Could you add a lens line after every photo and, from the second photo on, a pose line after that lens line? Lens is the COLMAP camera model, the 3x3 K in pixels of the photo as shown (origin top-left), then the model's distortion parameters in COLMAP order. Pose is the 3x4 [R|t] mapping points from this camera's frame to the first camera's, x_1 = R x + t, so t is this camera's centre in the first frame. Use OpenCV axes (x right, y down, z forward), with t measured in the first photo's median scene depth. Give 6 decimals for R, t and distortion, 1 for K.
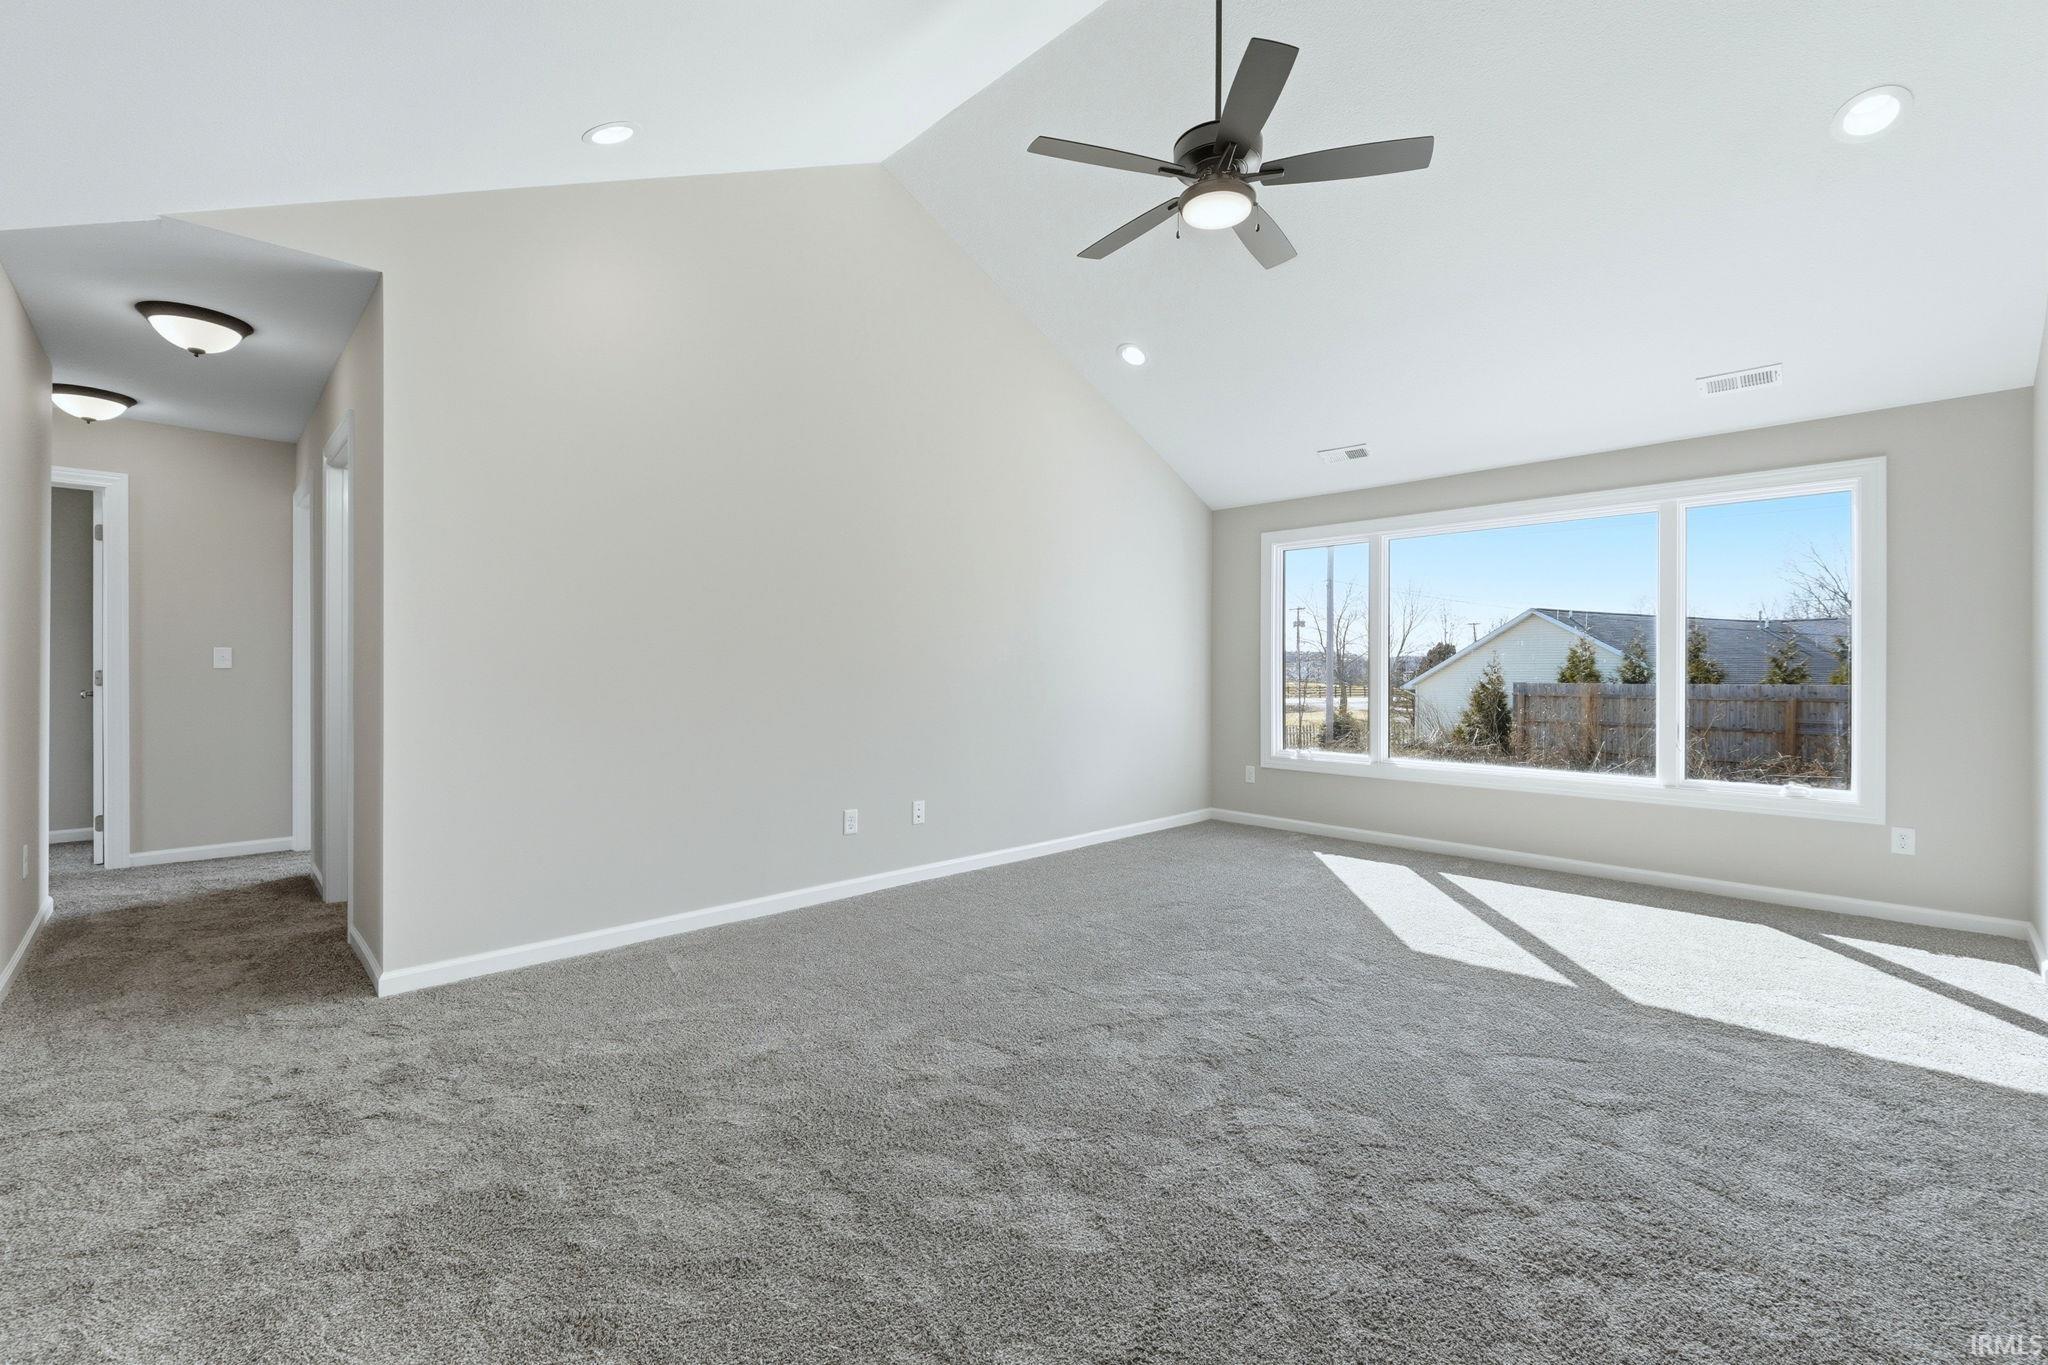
lens RADIAL K [[869.3, 0, 1017.6], [0, 869.3, 680.8], [0, 0, 1]] dist [-0.004081, -0.001219]
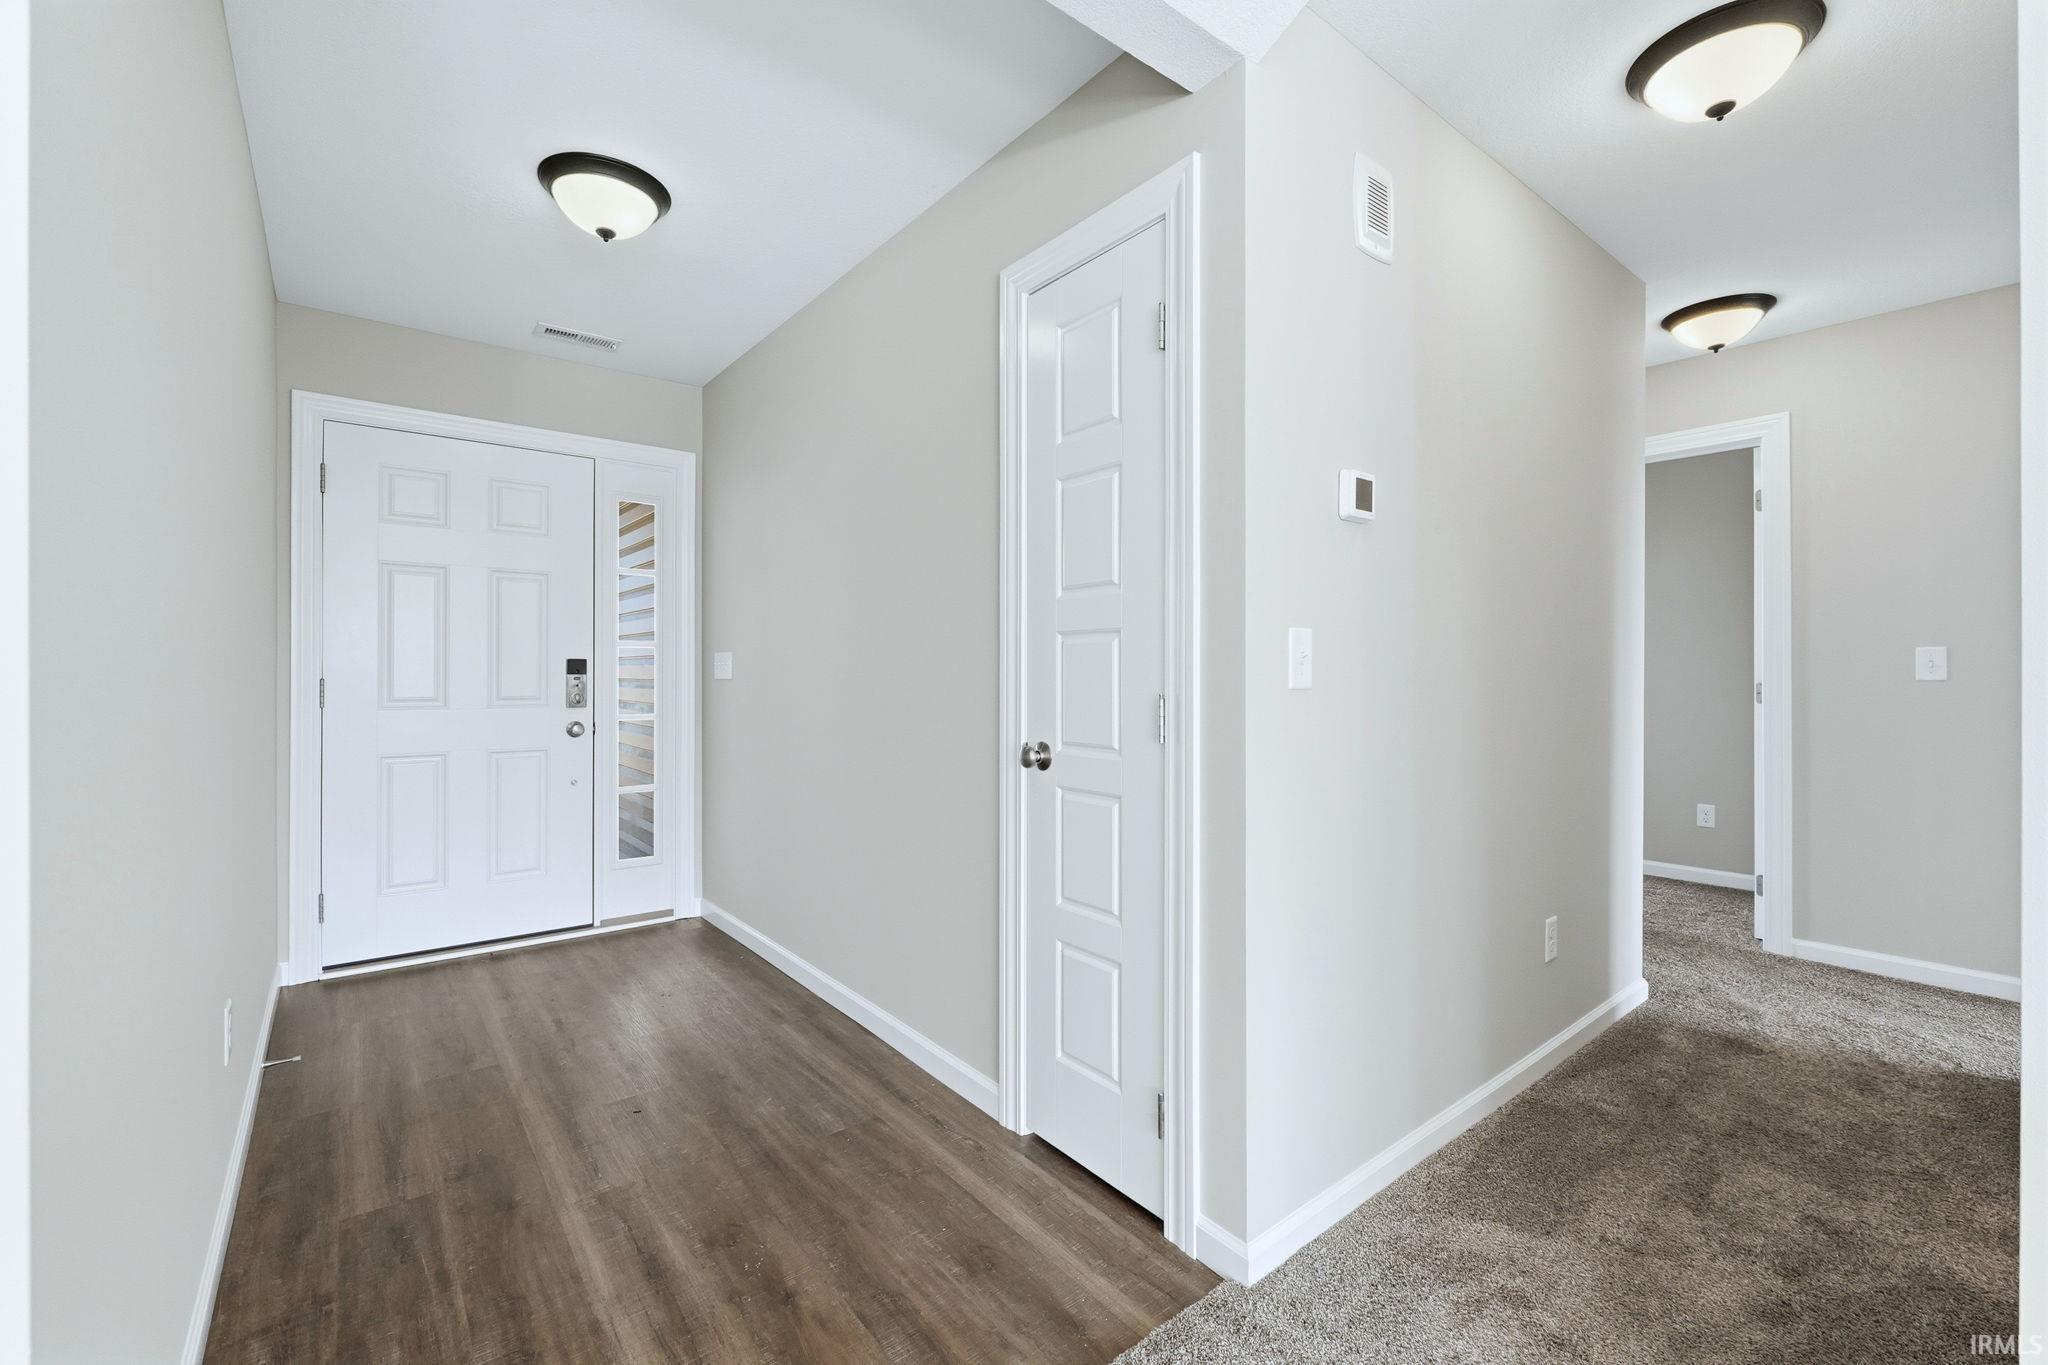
lens RADIAL K [[869.3, 0, 1020.8], [0, 869.3, 673.0], [0, 0, 1]] dist [-0.004081, -0.001219]
pose [[-0.085410, -0.006844, -0.996322, -0.256412], [-0.008184, 0.999947, -0.006167, -0.010678], [0.996312, 0.007628, -0.085462, 0.424580]]
